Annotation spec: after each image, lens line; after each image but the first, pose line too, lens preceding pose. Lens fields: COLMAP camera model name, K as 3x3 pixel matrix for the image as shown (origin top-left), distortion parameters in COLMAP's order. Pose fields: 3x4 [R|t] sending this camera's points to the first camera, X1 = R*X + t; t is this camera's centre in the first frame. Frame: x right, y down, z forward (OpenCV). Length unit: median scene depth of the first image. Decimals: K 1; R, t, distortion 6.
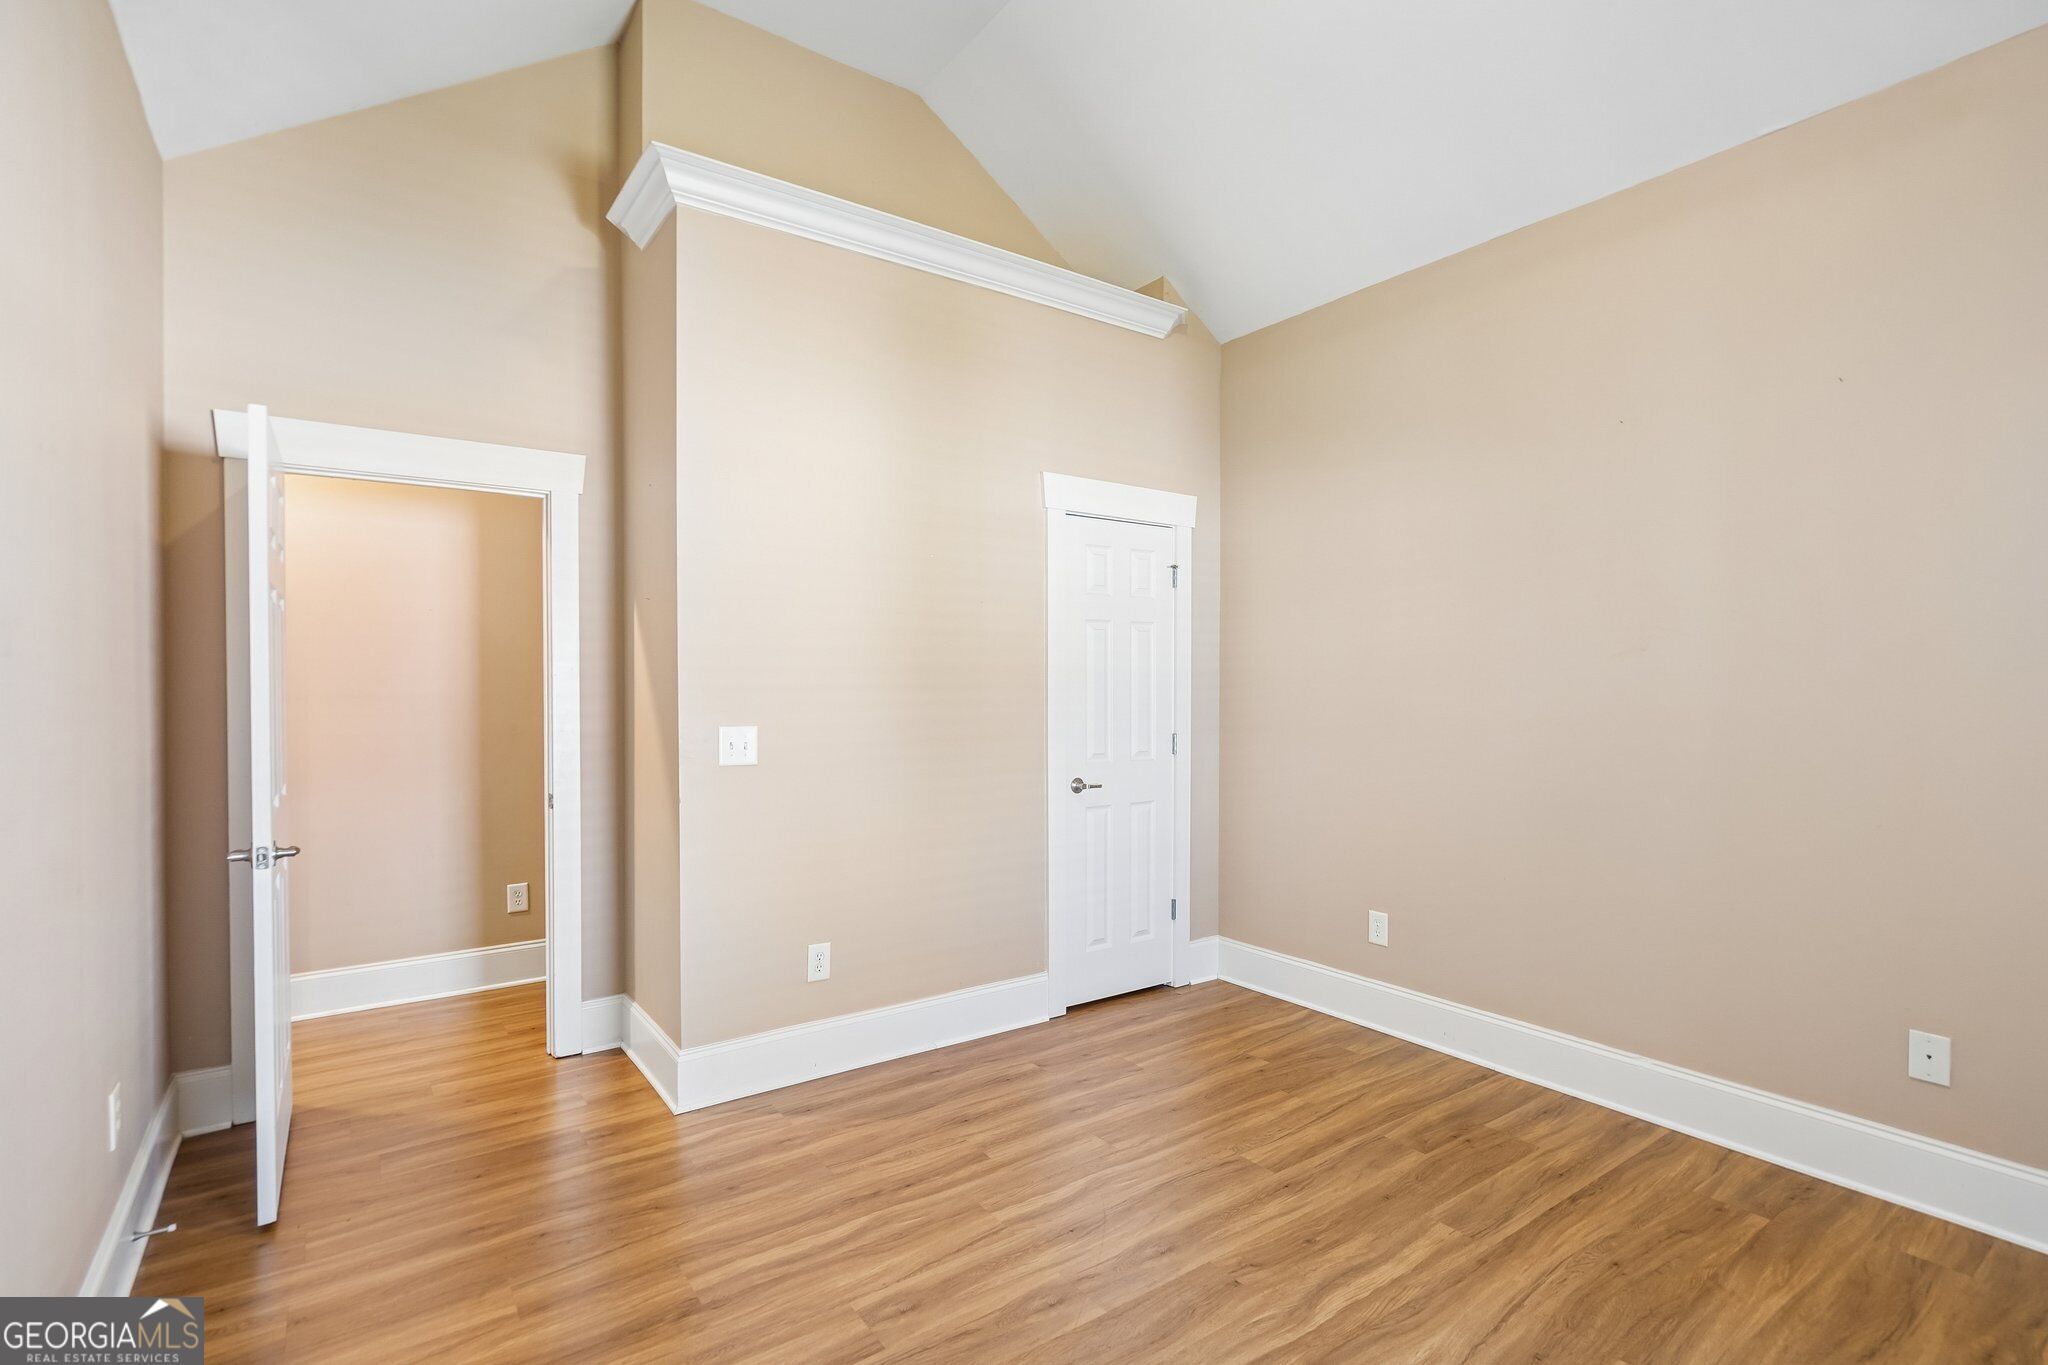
lens RADIAL K [[957.0, 0, 1022.4], [0, 957.0, 695.3], [0, 0, 1]] dist [-0.000997, 0.001802]
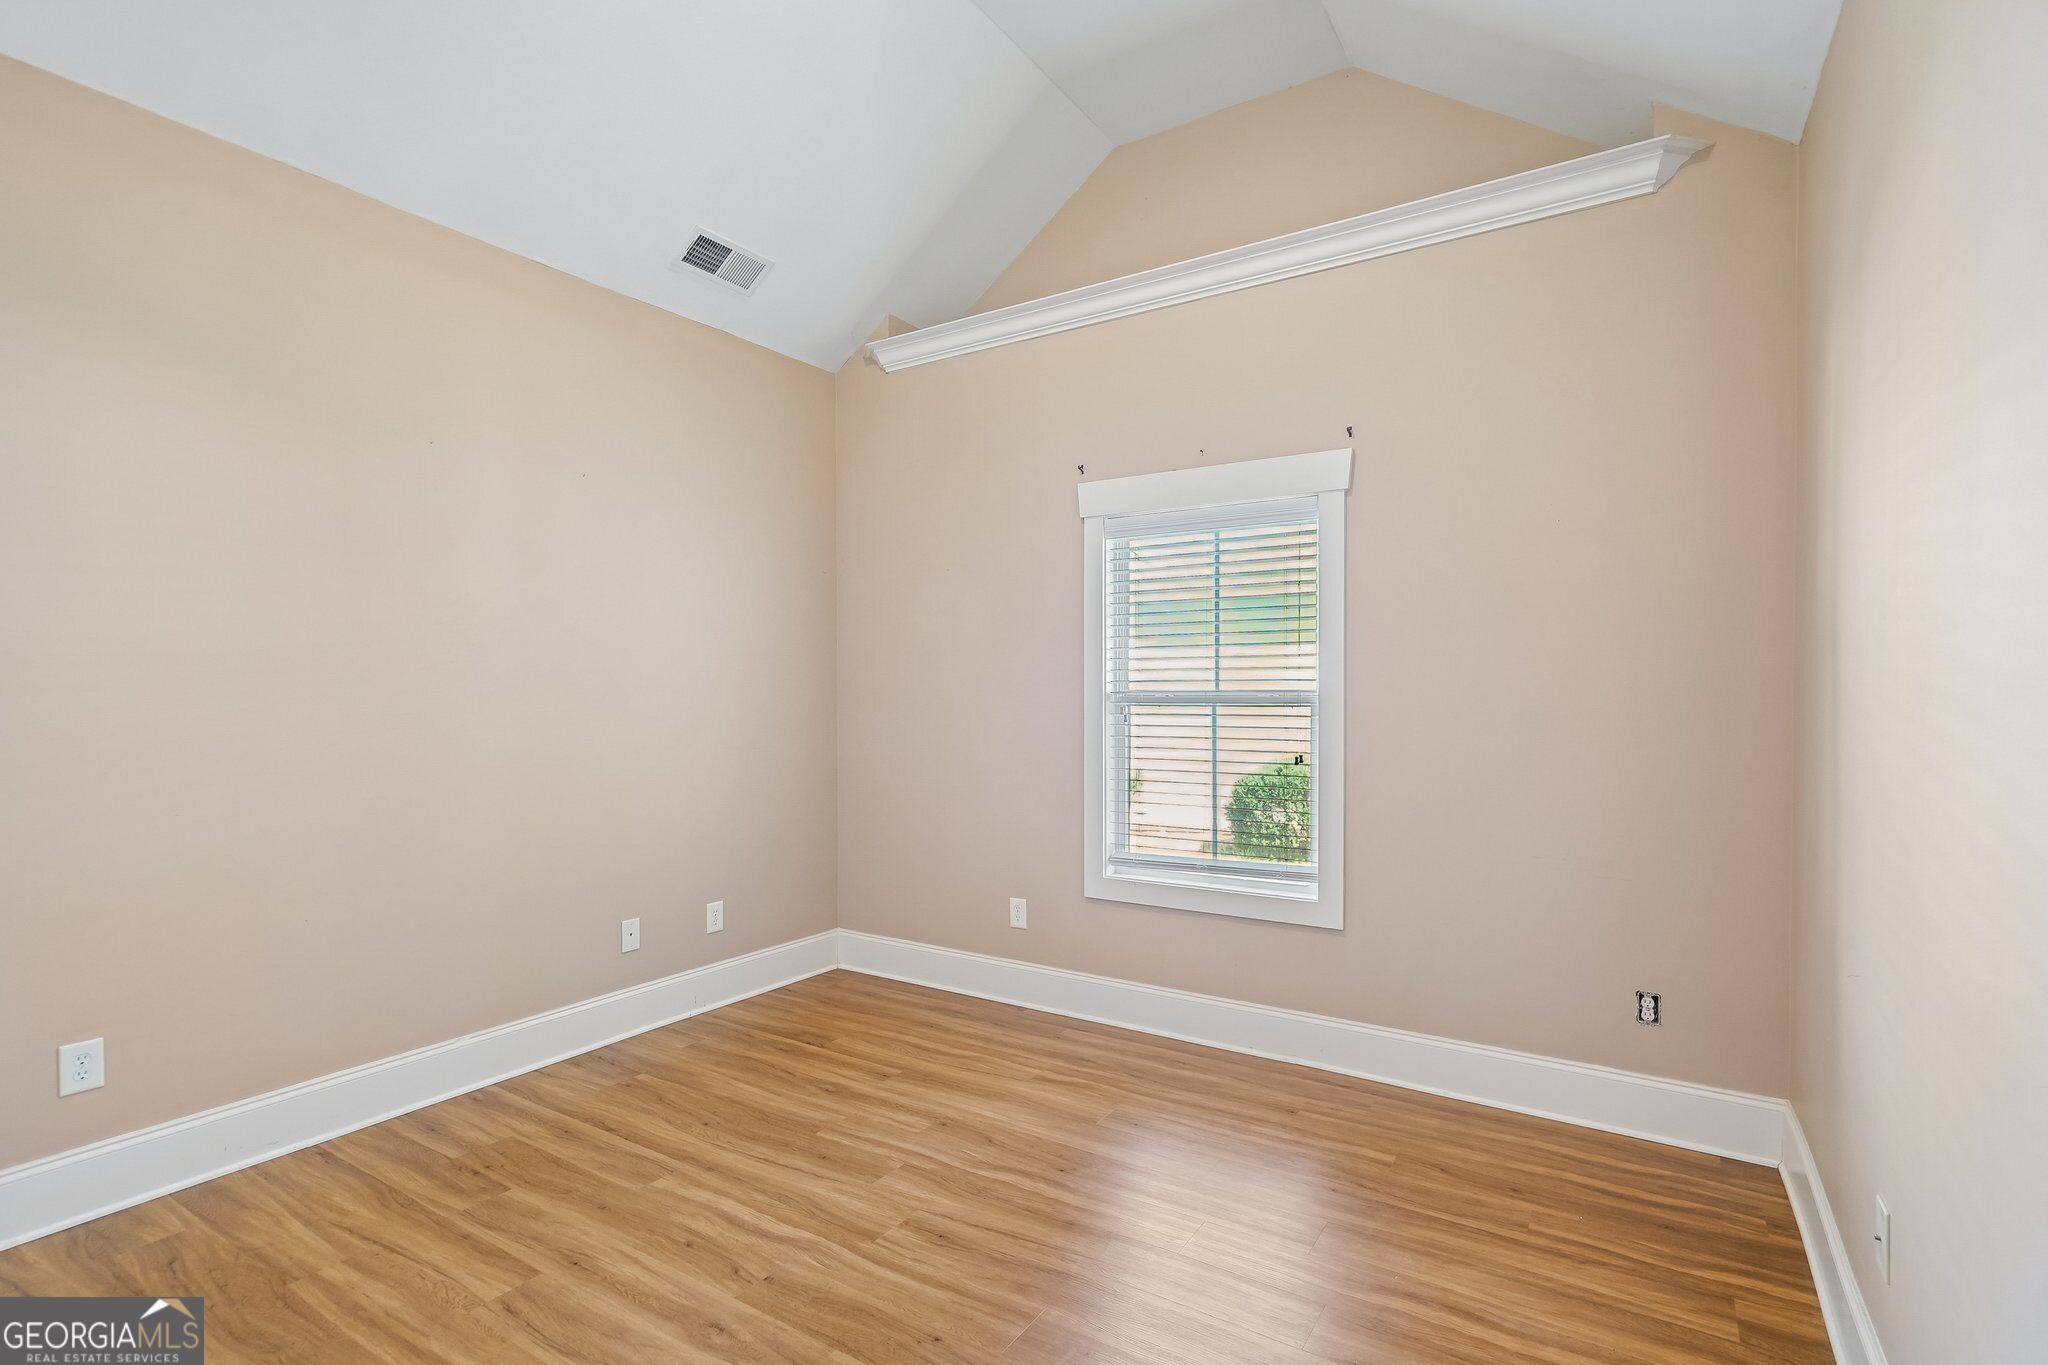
lens RADIAL K [[957.0, 0, 1022.4], [0, 957.0, 695.3], [0, 0, 1]] dist [-0.000997, 0.001802]
pose [[-0.358275, -0.003302, 0.933610, -0.675030], [0.012695, 0.999884, 0.008408, -0.011903], [-0.933530, 0.014865, -0.358192, 0.899679]]
